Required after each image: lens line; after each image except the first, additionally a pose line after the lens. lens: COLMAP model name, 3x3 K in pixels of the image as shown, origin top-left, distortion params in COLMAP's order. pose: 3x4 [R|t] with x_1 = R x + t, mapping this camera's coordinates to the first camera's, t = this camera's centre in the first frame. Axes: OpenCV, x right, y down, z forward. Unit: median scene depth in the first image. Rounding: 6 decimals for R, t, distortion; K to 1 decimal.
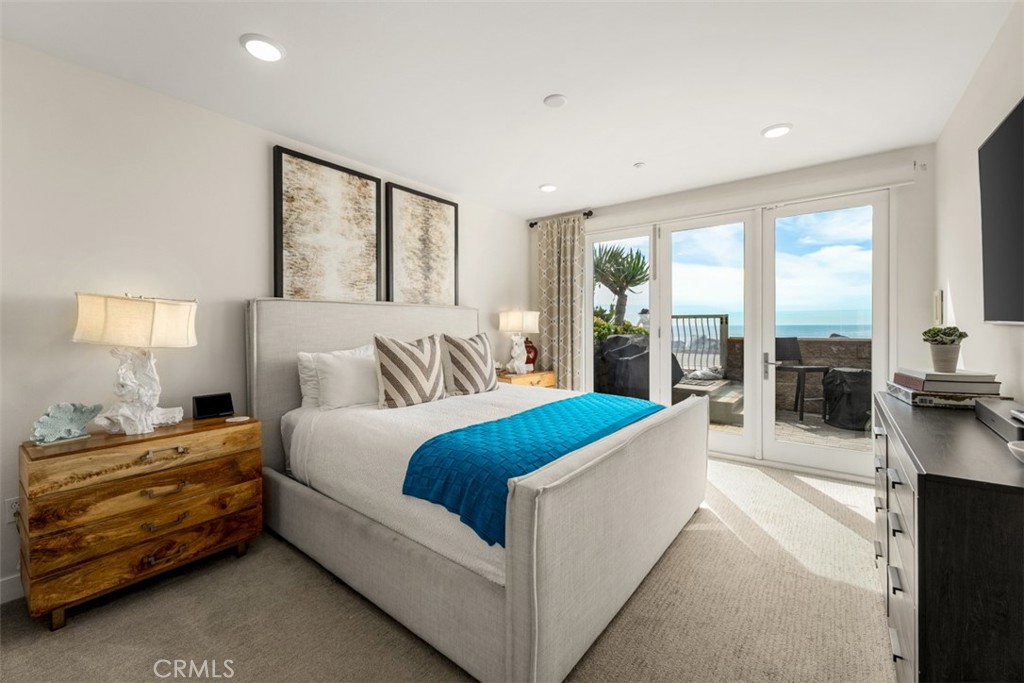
lens RADIAL K [[415.2, 0, 510.1], [0, 415.2, 328.1], [0, 0, 1]] dist [0.000285, -0.000174]
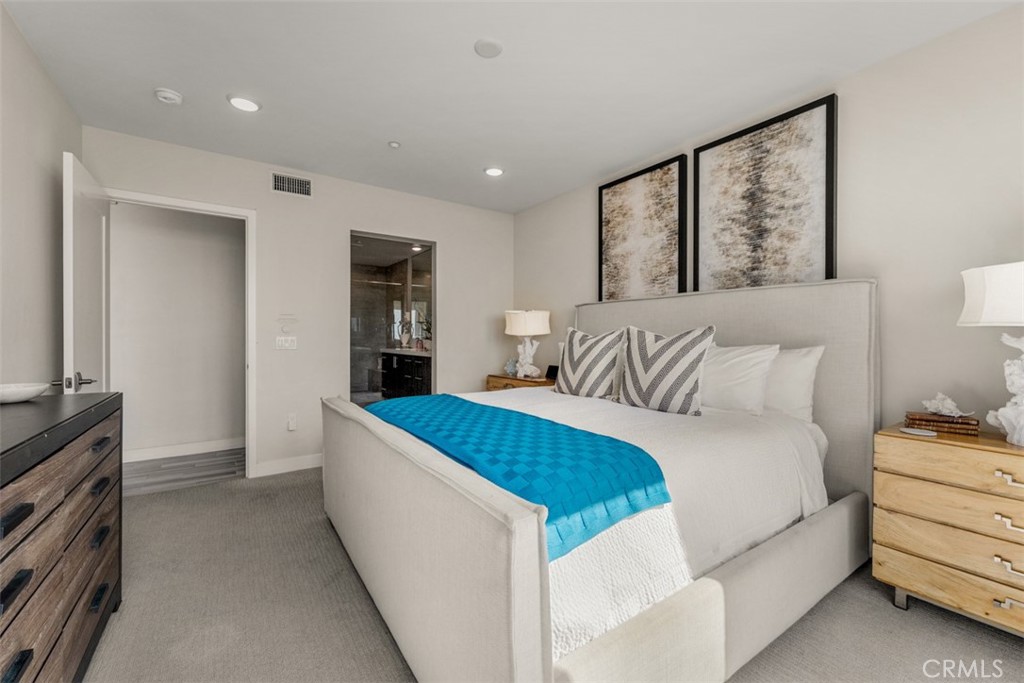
lens RADIAL K [[400.2, 0, 512.0], [0, 400.2, 341.5], [0, 0, 1]] dist [0.000593, -0.000130]
pose [[-0.285148, 0.018344, -0.958308, 0.562846], [-0.003752, 0.999788, 0.020255, 0.021186], [0.958476, 0.009371, -0.285019, 0.826540]]
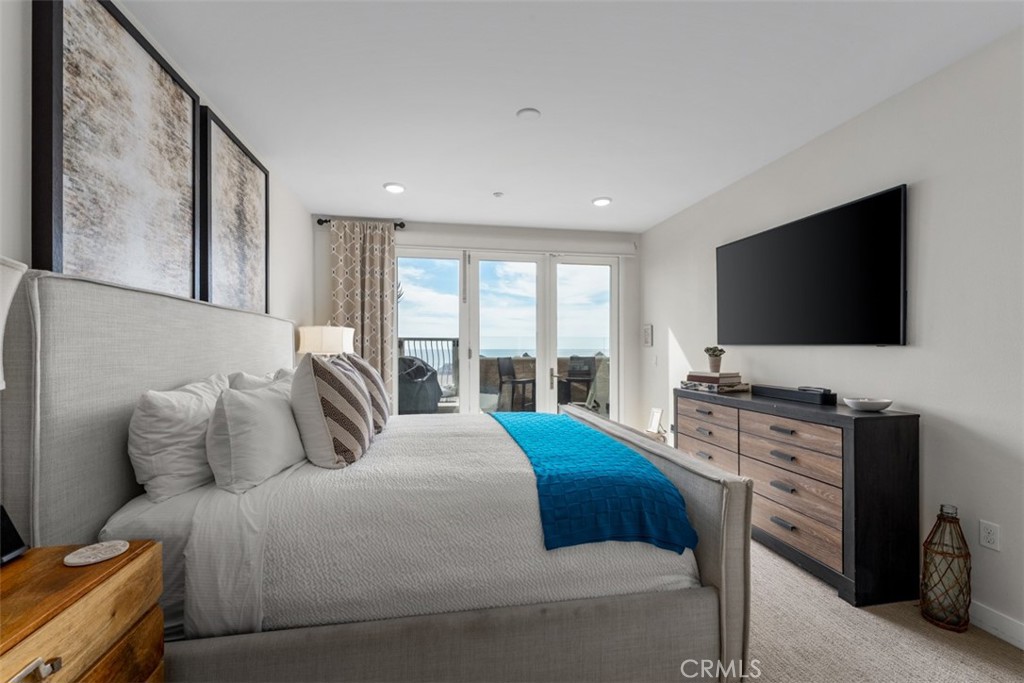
lens RADIAL K [[419.1, 0, 510.8], [0, 419.1, 349.9], [0, 0, 1]] dist [-0.000020, -0.000399]
pose [[0.663180, 0.002239, 0.748456, -0.427918], [0.001553, 0.999989, -0.004368, 0.008572], [-0.748458, 0.004059, 0.663170, 0.242954]]
